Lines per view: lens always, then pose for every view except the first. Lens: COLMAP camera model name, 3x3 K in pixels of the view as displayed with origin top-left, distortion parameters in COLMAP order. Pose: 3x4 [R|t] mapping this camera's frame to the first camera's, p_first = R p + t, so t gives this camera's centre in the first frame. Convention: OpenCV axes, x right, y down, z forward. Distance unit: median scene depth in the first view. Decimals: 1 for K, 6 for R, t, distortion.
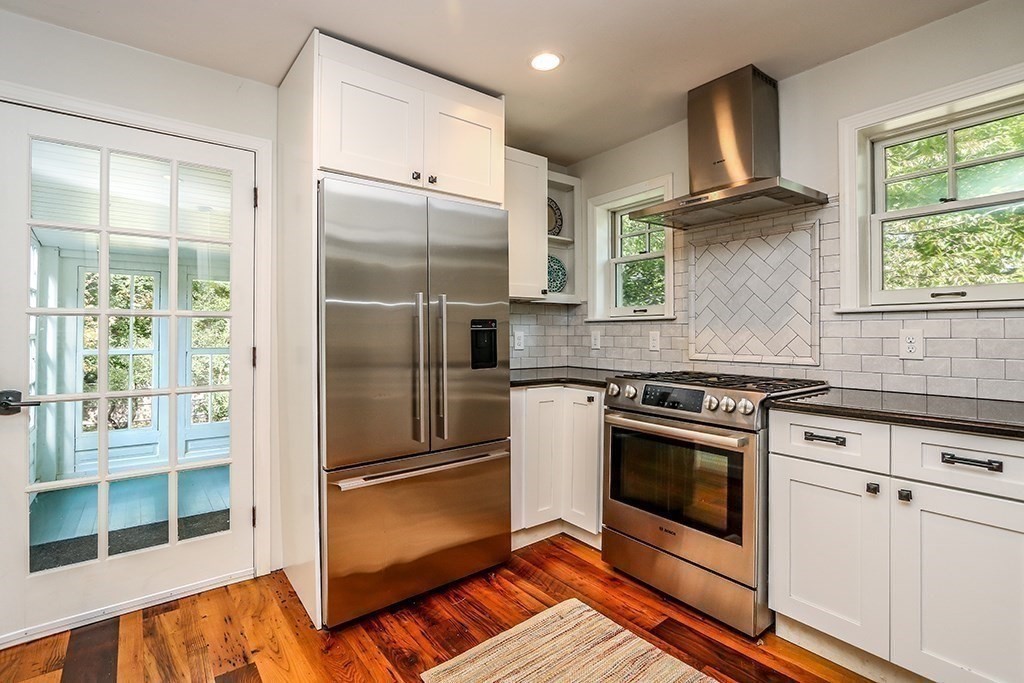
lens RADIAL K [[468.4, 0, 500.3], [0, 468.4, 328.1], [0, 0, 1]] dist [-0.008134, -0.000975]
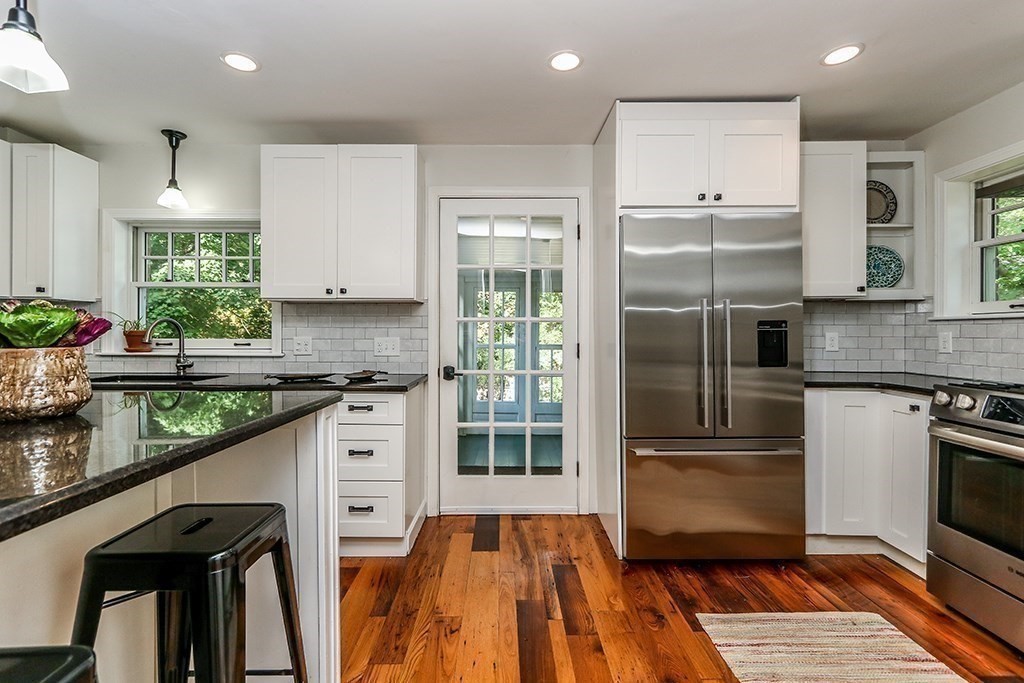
lens RADIAL K [[468.4, 0, 510.0], [0, 468.4, 335.1], [0, 0, 1]] dist [-0.008134, -0.000975]
pose [[0.797792, 0.005723, -0.602906, 0.125931], [0.003563, 0.999893, 0.014207, -0.002911], [0.602923, -0.013483, 0.797686, -0.187608]]
